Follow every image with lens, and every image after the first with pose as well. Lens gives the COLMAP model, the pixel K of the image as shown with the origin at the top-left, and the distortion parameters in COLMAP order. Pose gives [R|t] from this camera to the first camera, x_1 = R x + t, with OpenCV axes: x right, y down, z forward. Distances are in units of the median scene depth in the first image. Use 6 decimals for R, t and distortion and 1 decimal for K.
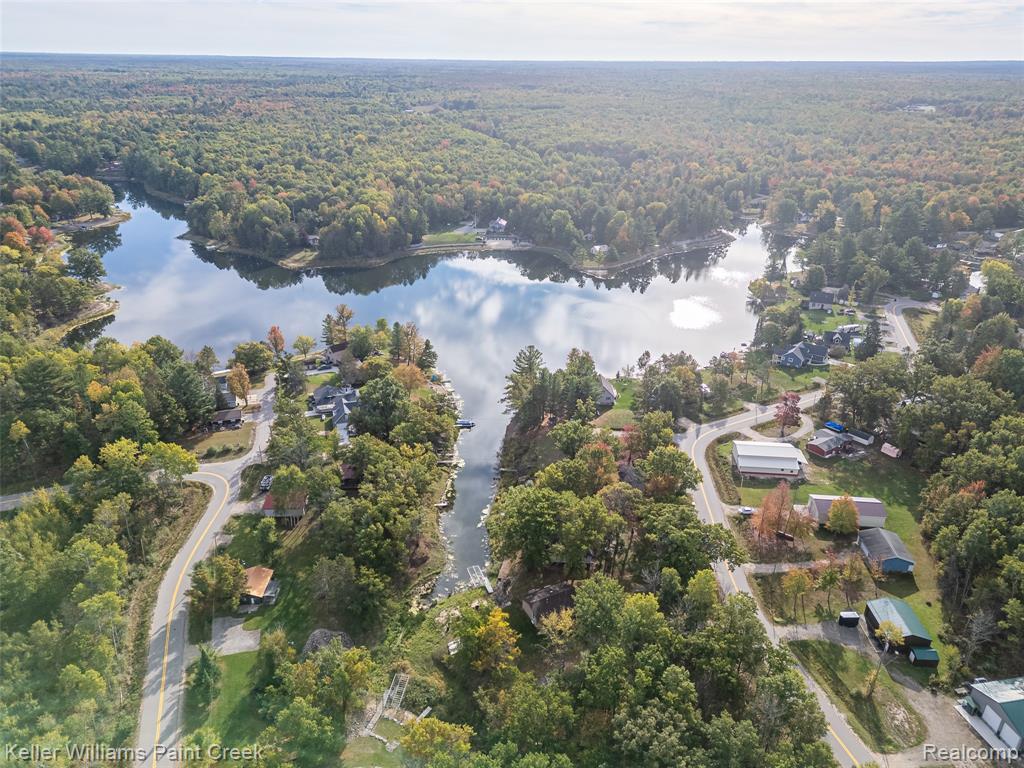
lens RADIAL K [[710.2, 0, 514.4], [0, 710.2, 386.4], [0, 0, 1]] dist [0.051176, -0.035905]
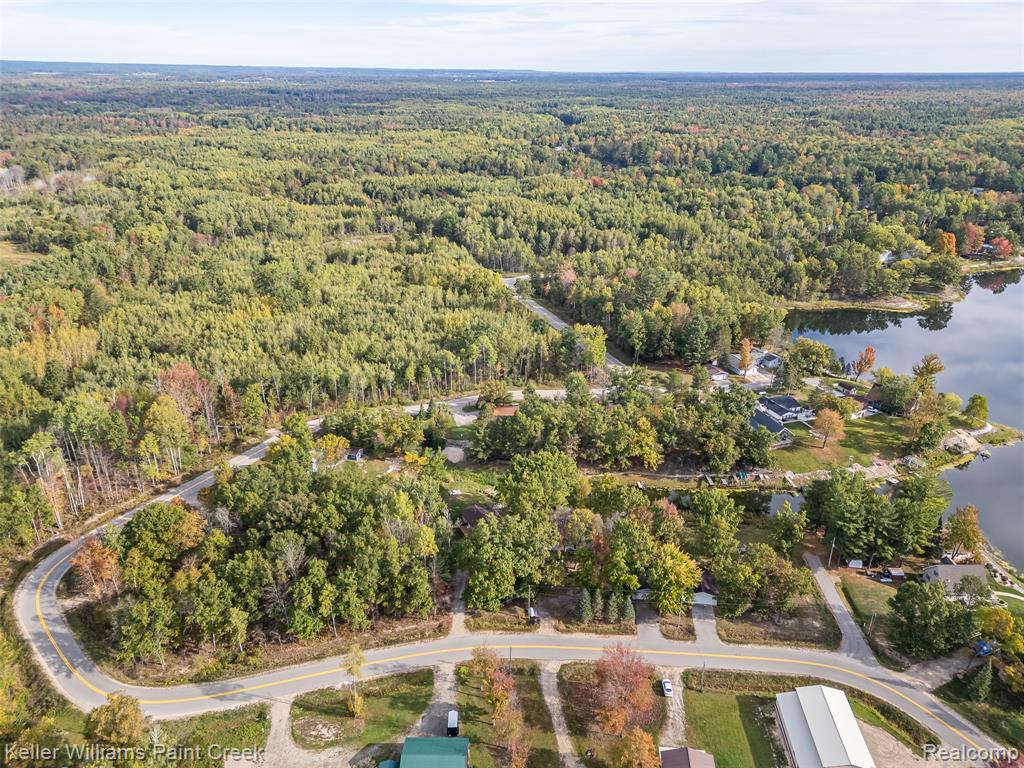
lens RADIAL K [[710.2, 0, 515.7], [0, 710.2, 383.5], [0, 0, 1]] dist [0.051176, -0.035905]
pose [[0.014160, 0.396605, -0.917880, 0.387599], [-0.420069, 0.835394, 0.354484, -0.123824], [0.907382, 0.380554, 0.178431, 0.271933]]
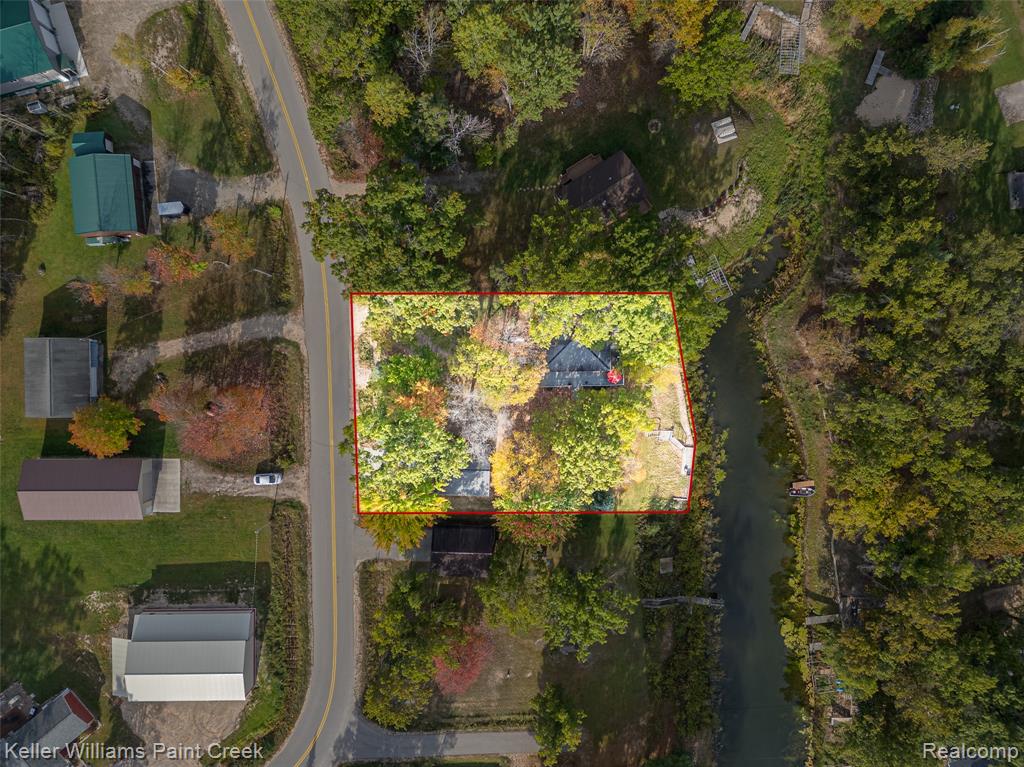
lens RADIAL K [[710.2, 0, 514.7], [0, 710.2, 386.0], [0, 0, 1]] dist [0.051176, -0.035905]
pose [[-0.995658, 0.092439, -0.010961, 0.057462], [-0.050926, -0.442350, 0.895396, -0.138195], [0.077921, 0.892066, 0.445137, 0.310168]]
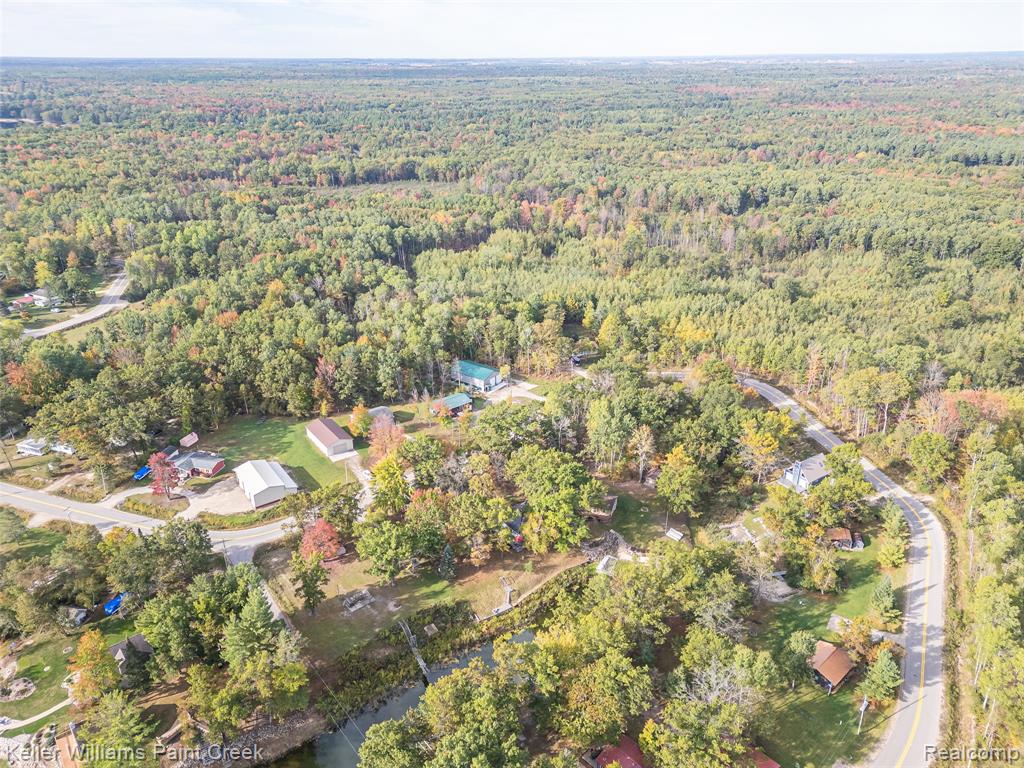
lens RADIAL K [[710.2, 0, 514.3], [0, 710.2, 384.0], [0, 0, 1]] dist [0.051176, -0.035905]
pose [[-0.662591, -0.314765, 0.679629, -0.226982], [0.306289, 0.714189, 0.629382, -0.236916], [-0.683491, 0.625186, -0.376806, 0.518899]]
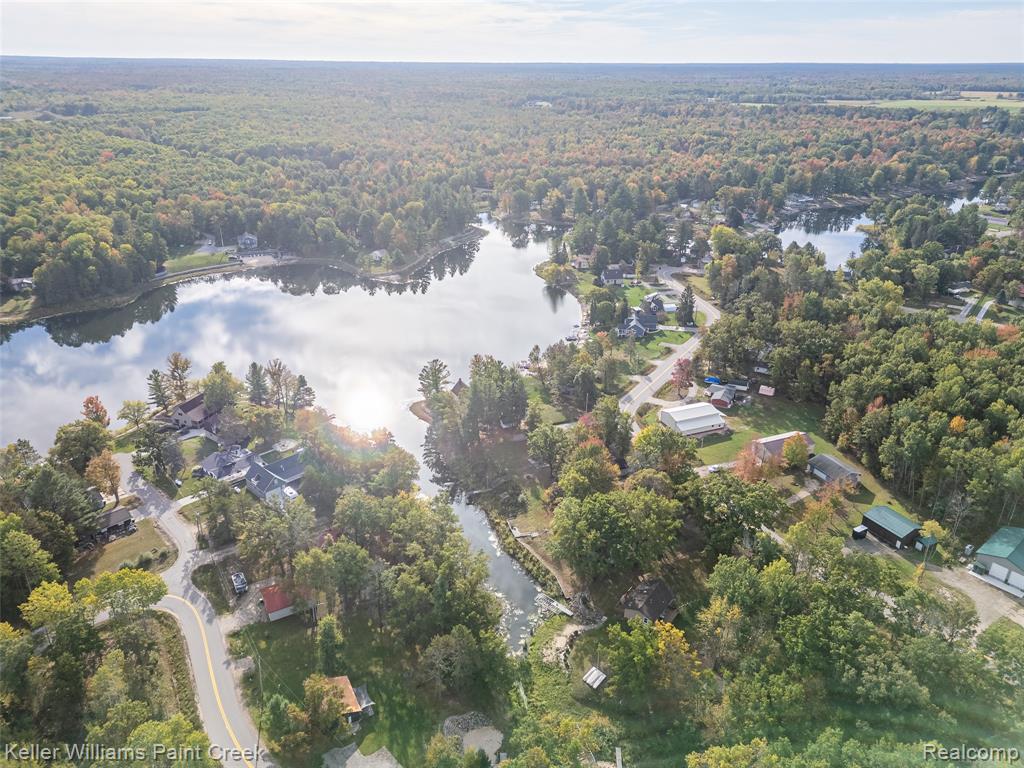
lens RADIAL K [[710.2, 0, 514.2], [0, 710.2, 385.0], [0, 0, 1]] dist [0.051176, -0.035905]
pose [[0.881273, -0.195274, 0.430378, -0.175931], [0.195558, 0.979701, 0.044078, -0.026935], [-0.430249, 0.045319, 0.901572, 0.061209]]
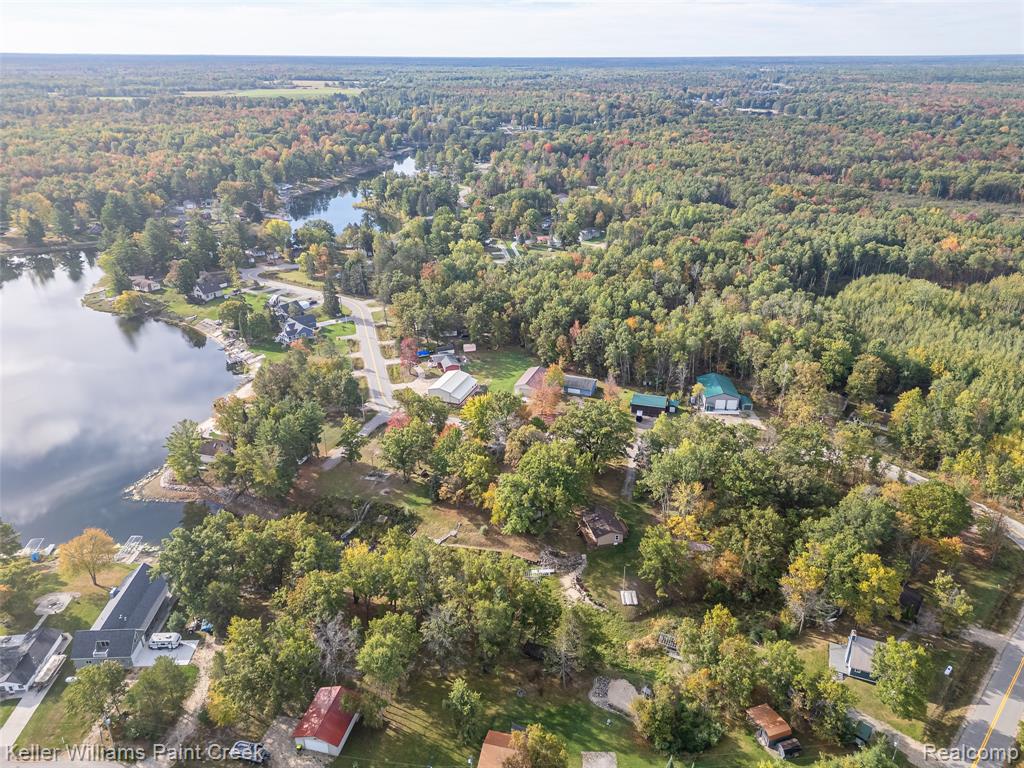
lens RADIAL K [[710.2, 0, 512.5], [0, 710.2, 385.0], [0, 0, 1]] dist [0.051176, -0.035905]
pose [[0.248757, -0.409303, 0.877833, -0.324997], [0.400929, 0.868543, 0.291357, -0.102778], [-0.881689, 0.279472, 0.380158, 0.229165]]
